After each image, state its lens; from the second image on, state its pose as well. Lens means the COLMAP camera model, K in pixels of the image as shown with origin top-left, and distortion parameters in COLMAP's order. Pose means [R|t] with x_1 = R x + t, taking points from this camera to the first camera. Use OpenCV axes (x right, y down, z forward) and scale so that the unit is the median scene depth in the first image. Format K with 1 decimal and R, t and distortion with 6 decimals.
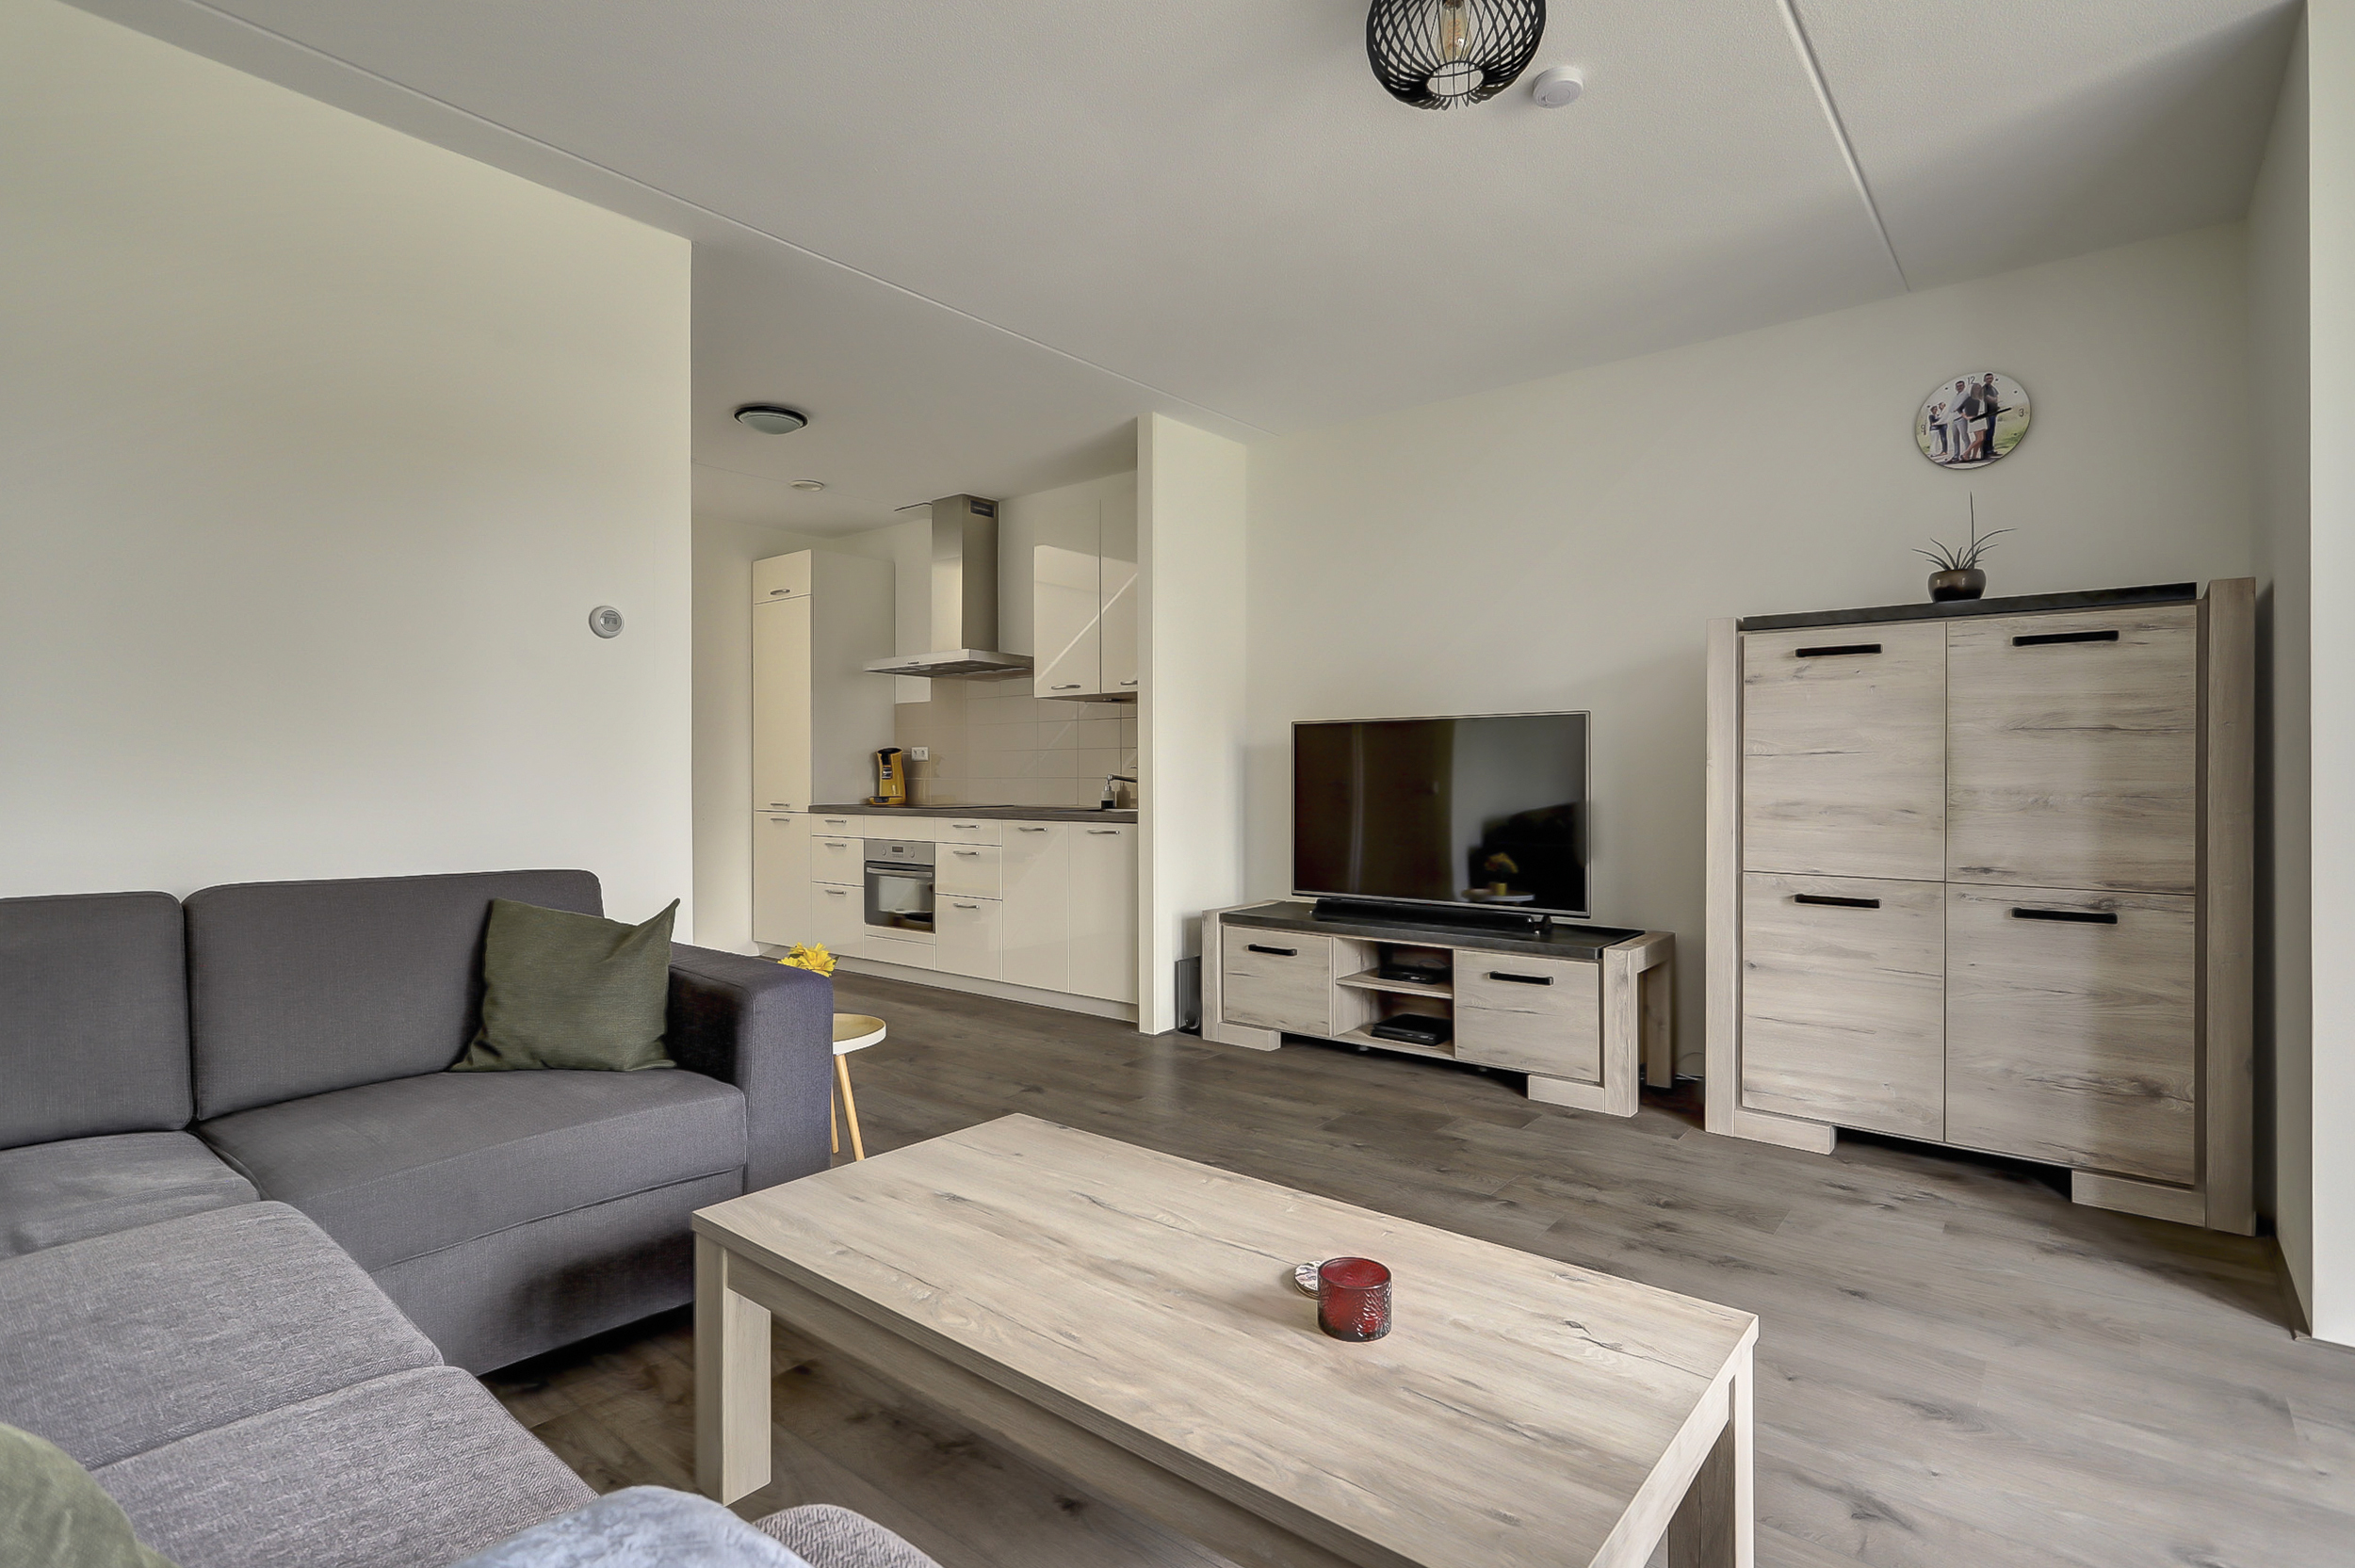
lens RADIAL K [[1148.8, 0, 1171.7], [0, 1148.8, 789.9], [0, 0, 1]] dist [-0.001422, -0.000118]
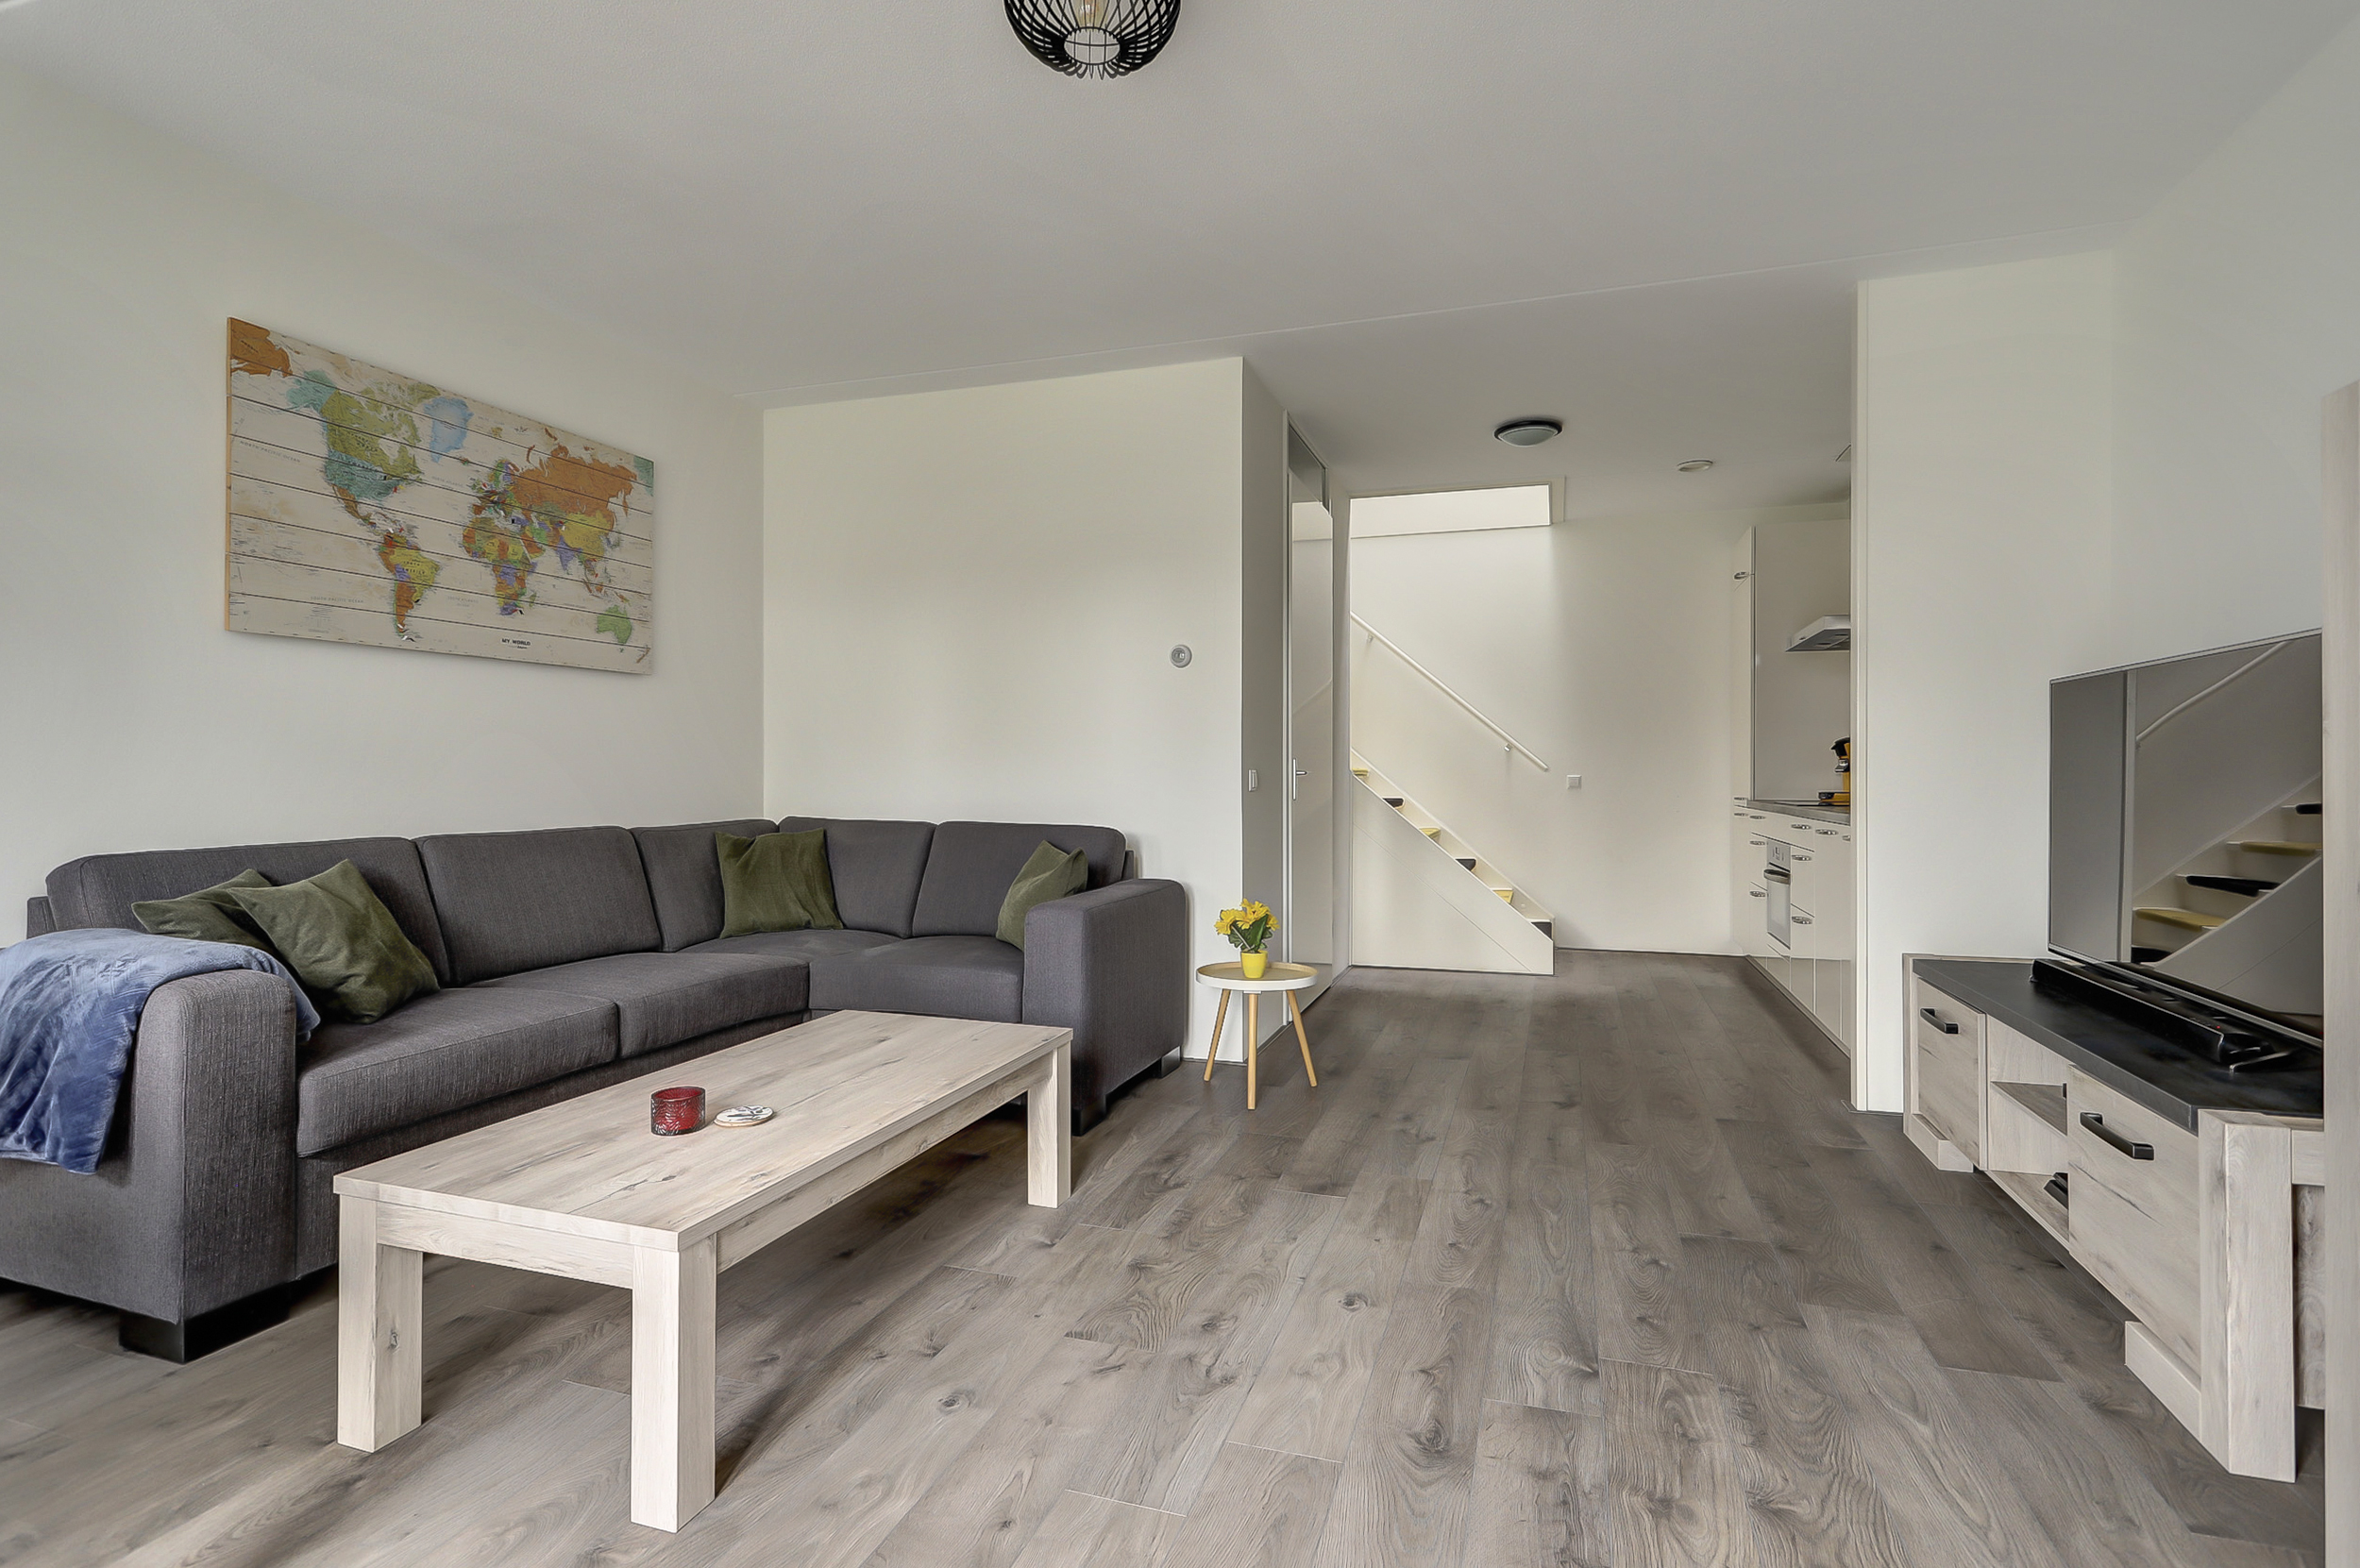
lens RADIAL K [[1132.5, 0, 1185.0], [0, 1132.5, 773.3], [0, 0, 1]] dist [-0.001101, 0.000214]
pose [[0.363763, 0.004058, -0.931483, 0.434428], [-0.016623, 0.999860, -0.002136, 0.000813], [0.931343, 0.016260, 0.363779, 0.266100]]
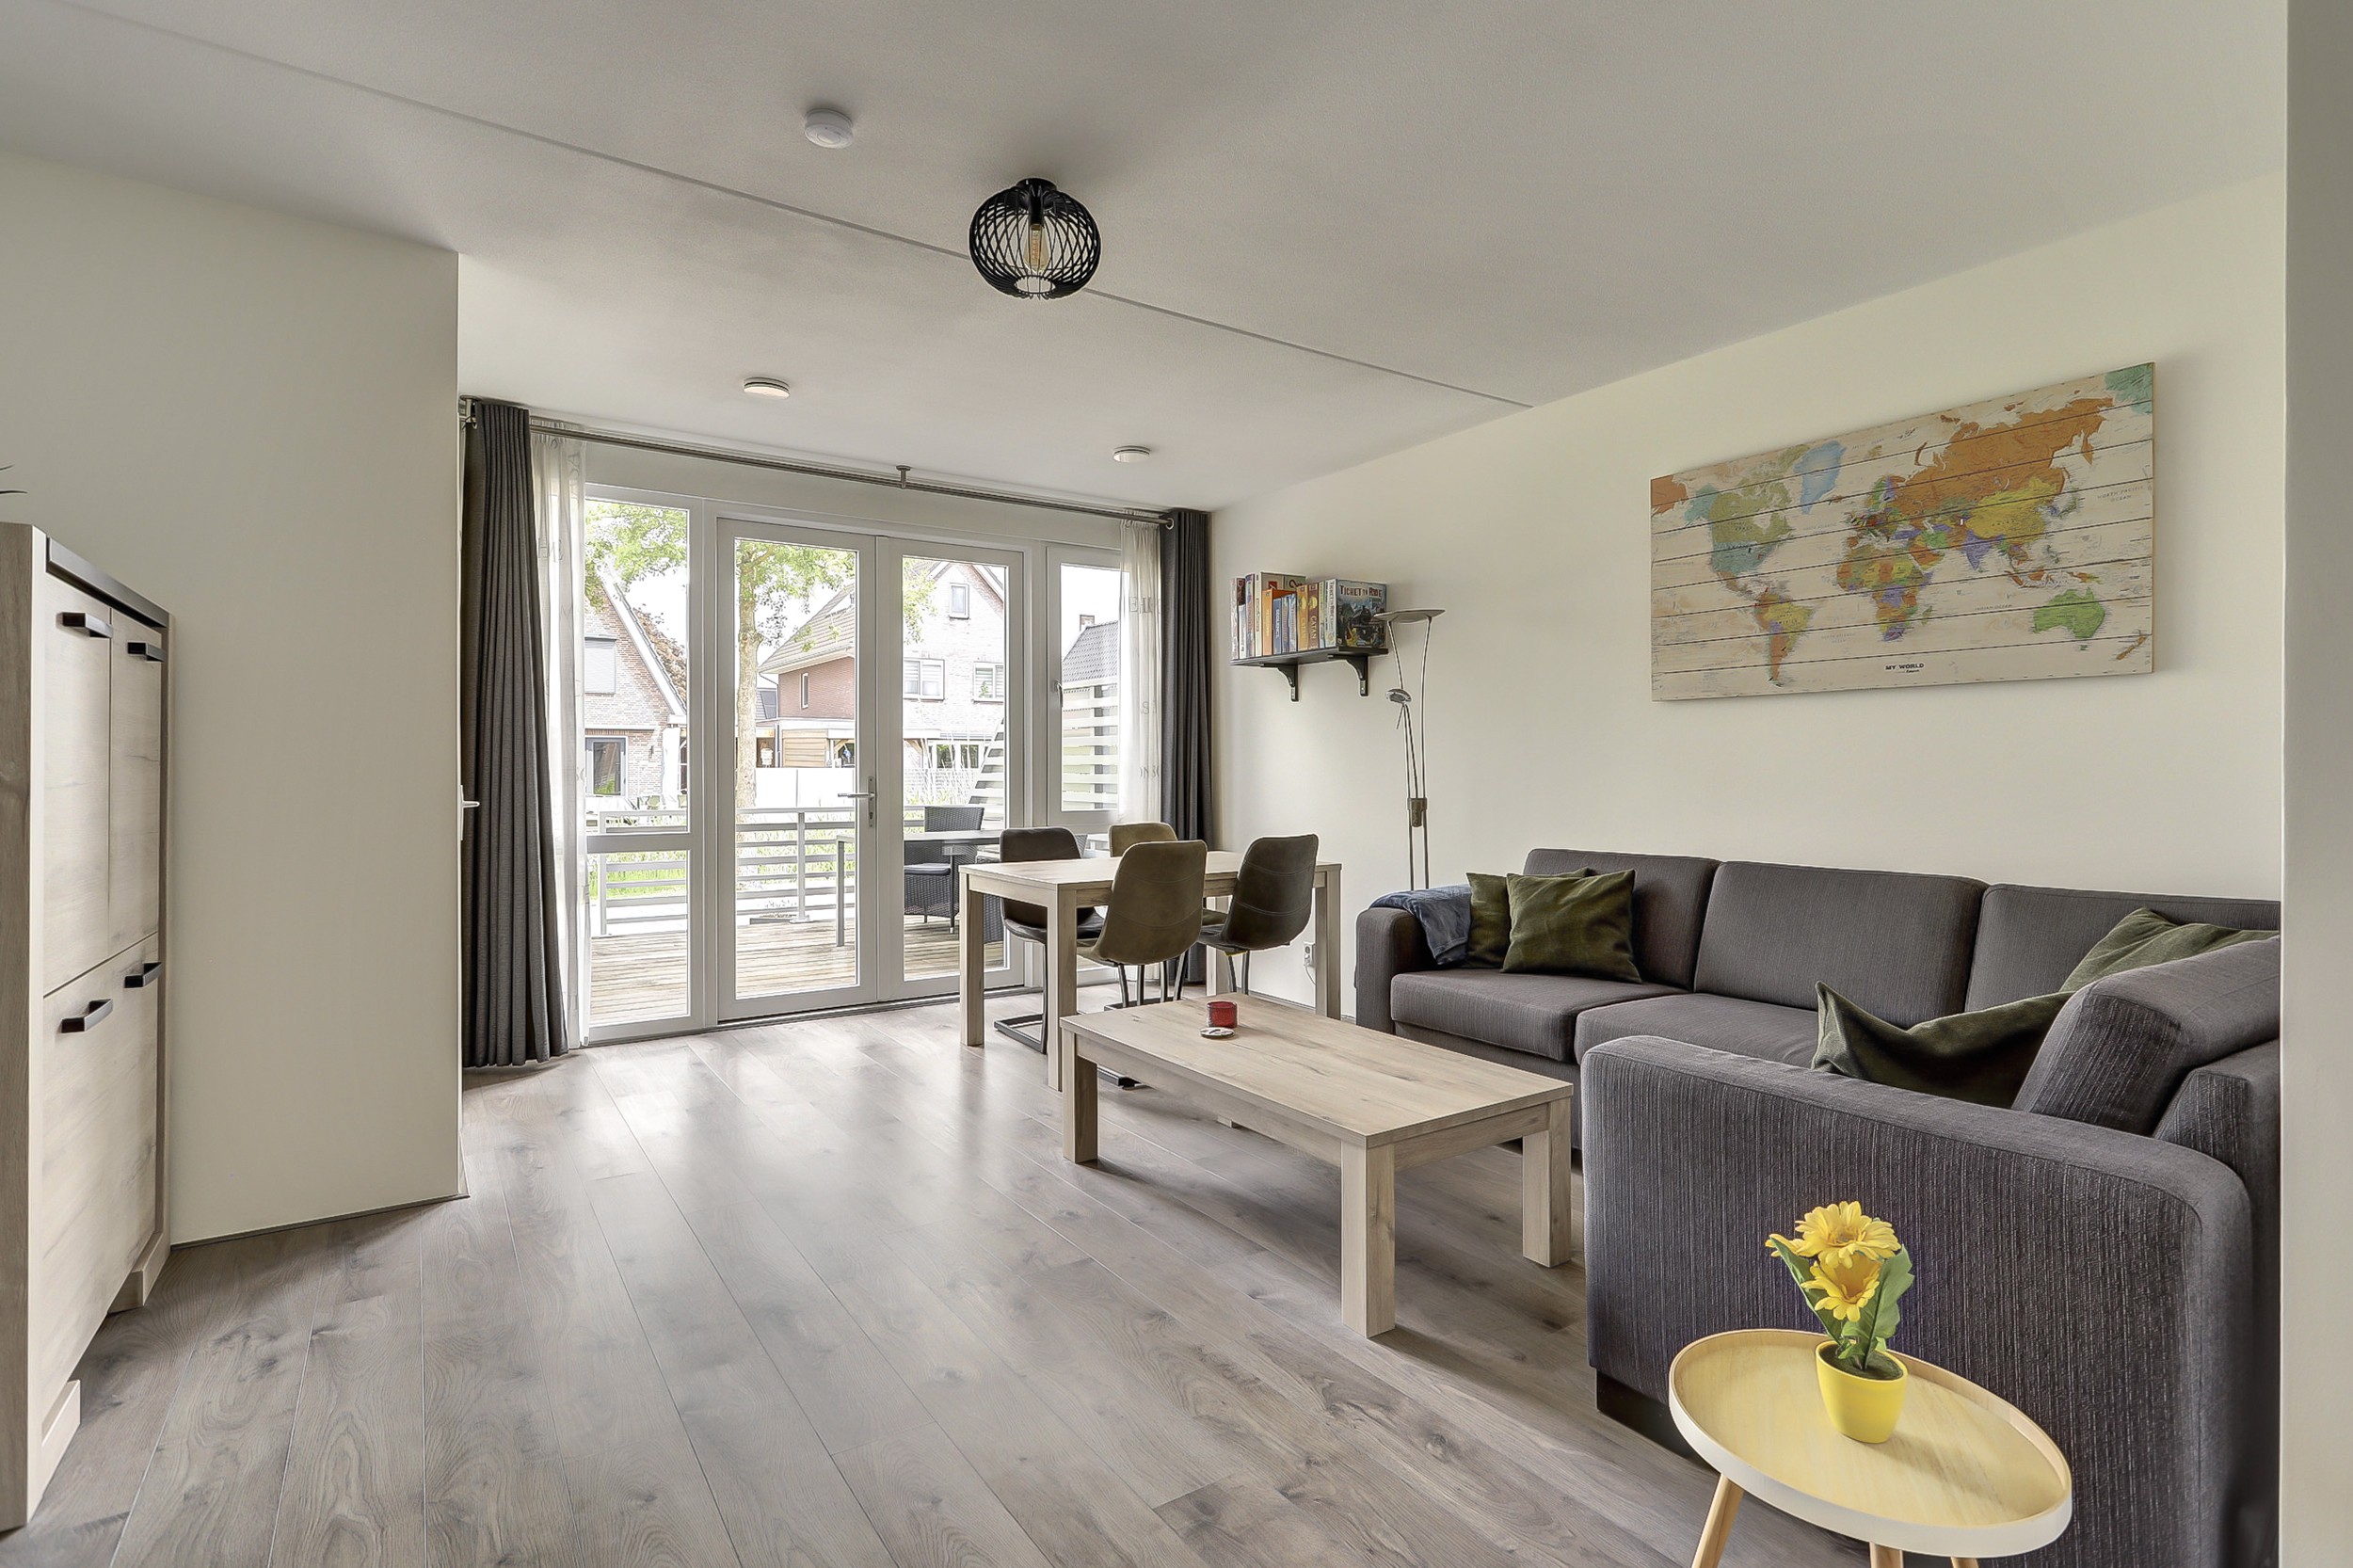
lens RADIAL K [[1116.1, 0, 1180.5], [0, 1116.1, 779.7], [0, 0, 1]] dist [-0.004082, -0.000253]
pose [[-0.961946, 0.000492, 0.273241, -0.100425], [0.007147, 0.999702, 0.023358, -0.026105], [-0.273148, 0.024421, -0.961662, 0.813732]]
